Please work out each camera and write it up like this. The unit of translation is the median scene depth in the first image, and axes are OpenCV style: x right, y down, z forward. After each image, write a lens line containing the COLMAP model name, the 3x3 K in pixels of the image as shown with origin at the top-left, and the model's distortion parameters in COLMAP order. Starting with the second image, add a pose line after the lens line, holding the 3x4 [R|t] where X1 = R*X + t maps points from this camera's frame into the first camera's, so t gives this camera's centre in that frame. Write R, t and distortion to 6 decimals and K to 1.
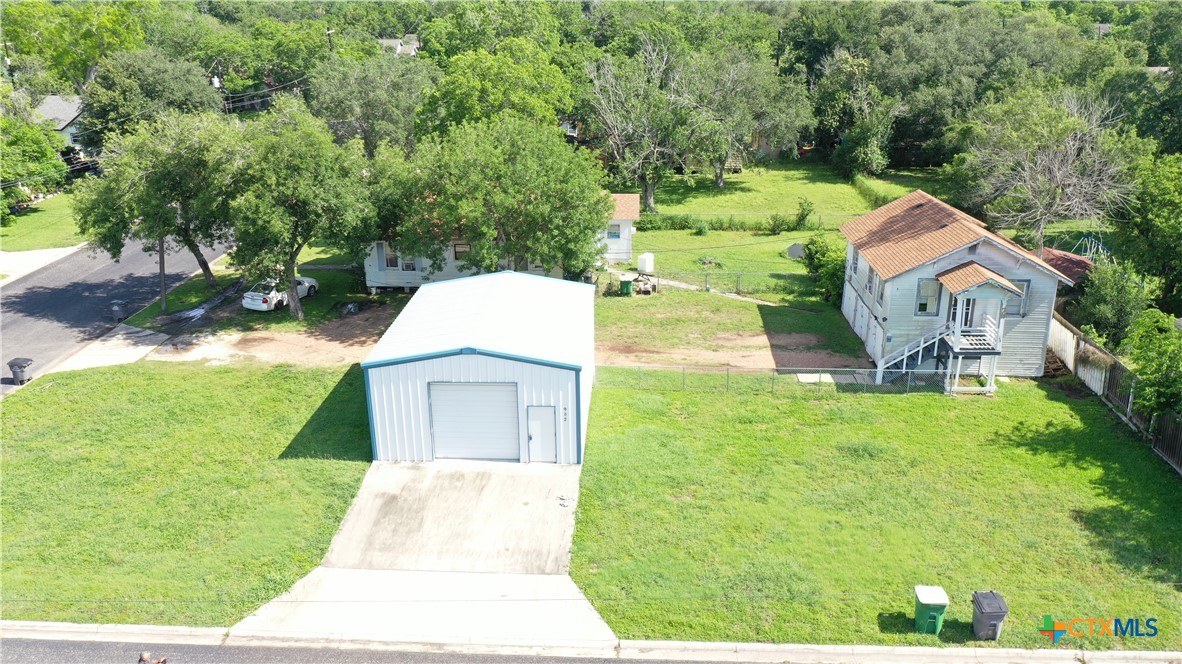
lens RADIAL K [[926.5, 0, 586.6], [0, 926.5, 334.7], [0, 0, 1]] dist [-0.007282, -0.005338]
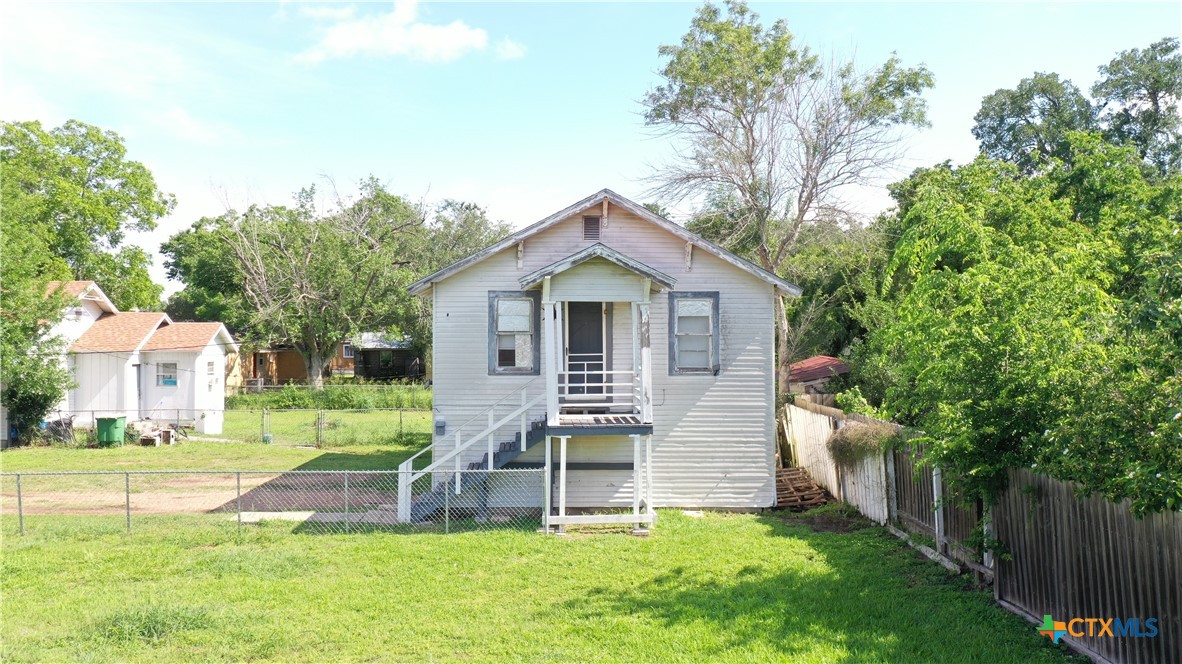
lens RADIAL K [[926.5, 0, 586.6], [0, 926.5, 334.7], [0, 0, 1]] dist [-0.007282, -0.005338]
pose [[0.995537, 0.007816, 0.094044, 0.431881], [0.025674, 0.936542, -0.349614, 0.150886], [-0.090809, 0.350468, 0.932162, 0.664623]]
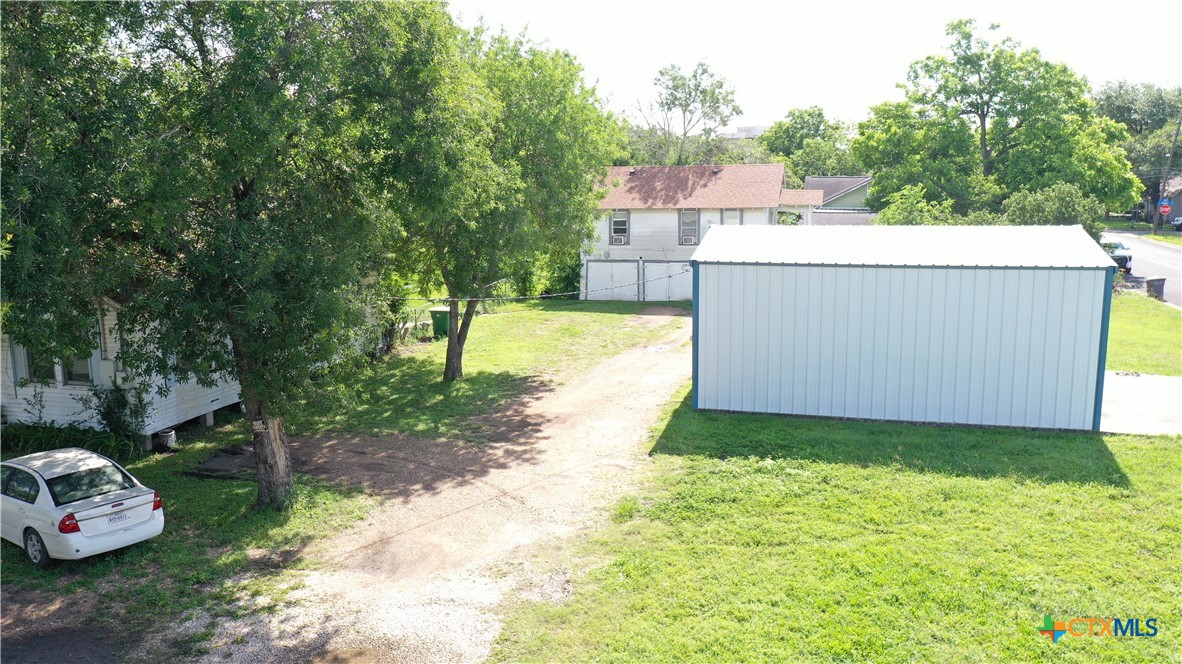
lens RADIAL K [[932.9, 0, 586.5], [0, 932.9, 331.0], [0, 0, 1]] dist [-0.003706, -0.006294]
pose [[0.203874, -0.152176, 0.967098, -0.915533], [0.340390, 0.937231, 0.075719, -0.096175], [-0.917916, 0.313753, 0.242876, 1.158282]]
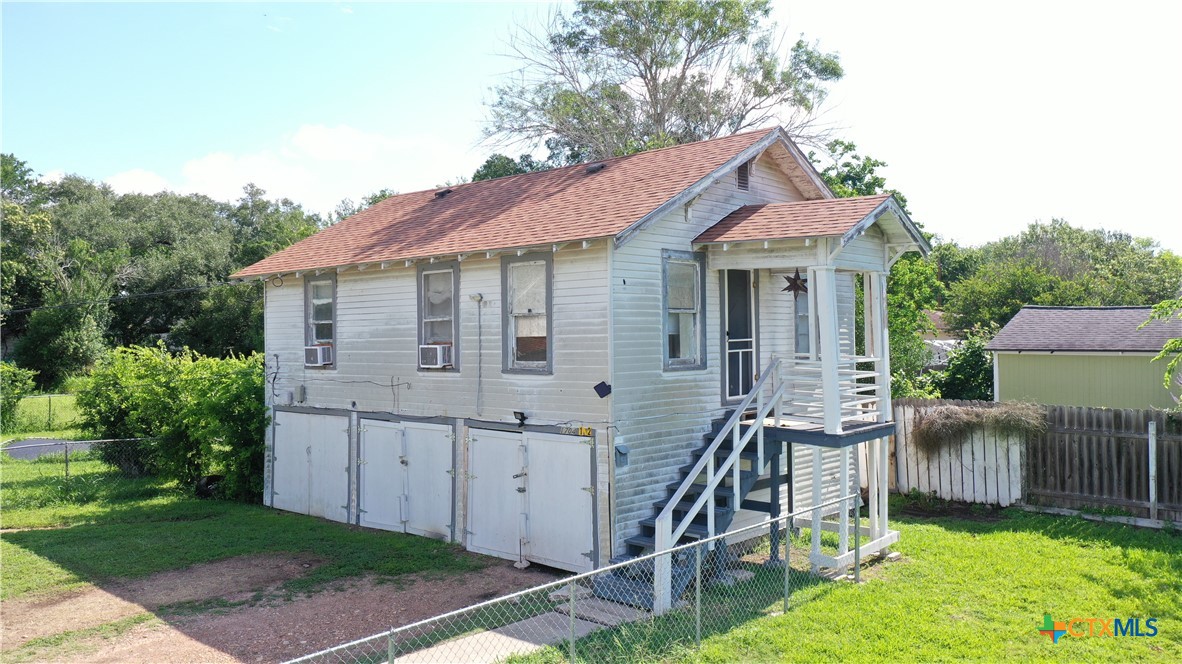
lens RADIAL K [[926.5, 0, 586.6], [0, 926.5, 334.7], [0, 0, 1]] dist [-0.007282, -0.005338]
pose [[0.622605, 0.002202, 0.782533, 0.103217], [0.270807, 0.937601, -0.218100, 0.036611], [-0.734185, 0.347705, 0.583159, 0.996801]]
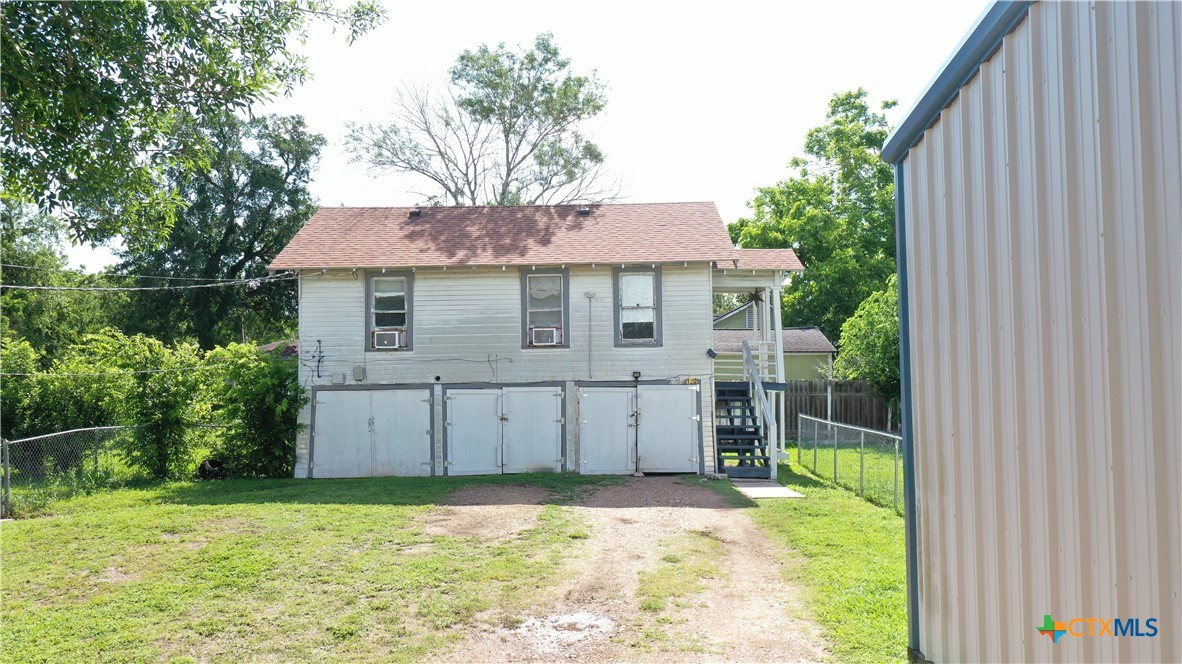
lens RADIAL K [[926.5, 0, 586.6], [0, 926.5, 334.7], [0, 0, 1]] dist [-0.007282, -0.005338]
pose [[-0.054306, 0.054855, 0.997016, -0.192792], [0.351774, 0.935527, -0.032311, -0.040389], [-0.934508, 0.348970, -0.070101, 1.320723]]
